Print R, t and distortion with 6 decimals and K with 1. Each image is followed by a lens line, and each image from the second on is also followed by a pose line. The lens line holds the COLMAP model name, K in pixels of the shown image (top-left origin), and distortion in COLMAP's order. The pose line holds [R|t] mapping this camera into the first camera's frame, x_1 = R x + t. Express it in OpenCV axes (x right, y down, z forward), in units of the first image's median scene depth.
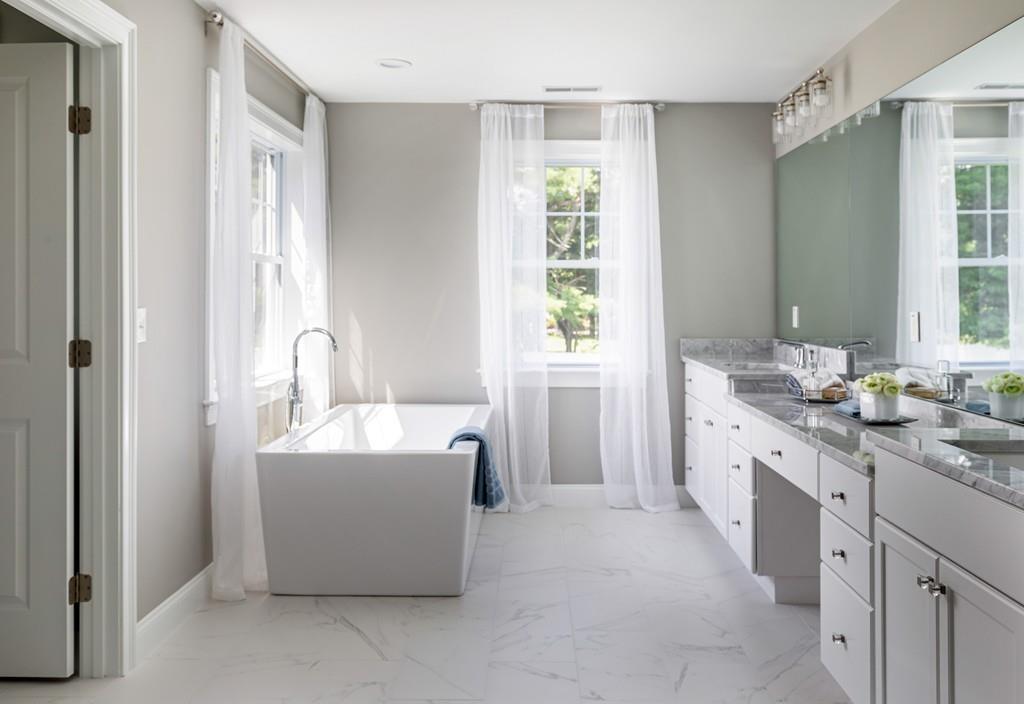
lens RADIAL K [[897.2, 0, 512.0], [0, 897.2, 352.0], [0, 0, 1]] dist [-0.034363, -0.005235]
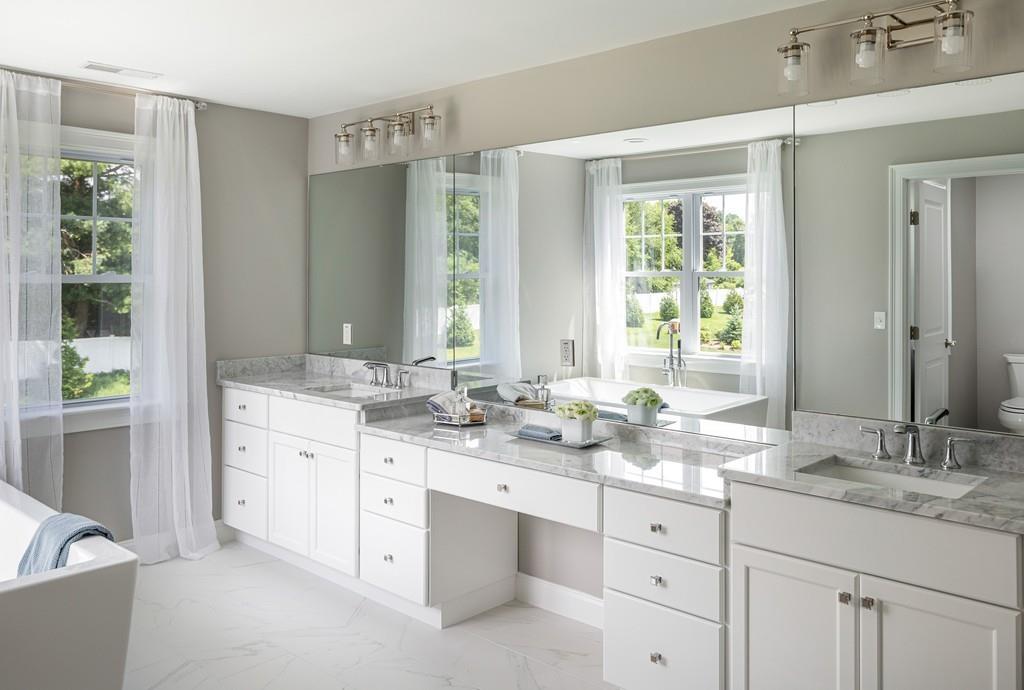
lens RADIAL K [[818.8, 0, 512.8], [0, 818.8, 306.9], [0, 0, 1]] dist [-0.018897, -0.002298]
pose [[0.658403, -0.027437, 0.752165, -0.249525], [0.043667, 0.999045, -0.001782, -0.057998], [-0.751397, 0.034018, 0.658973, 0.234963]]
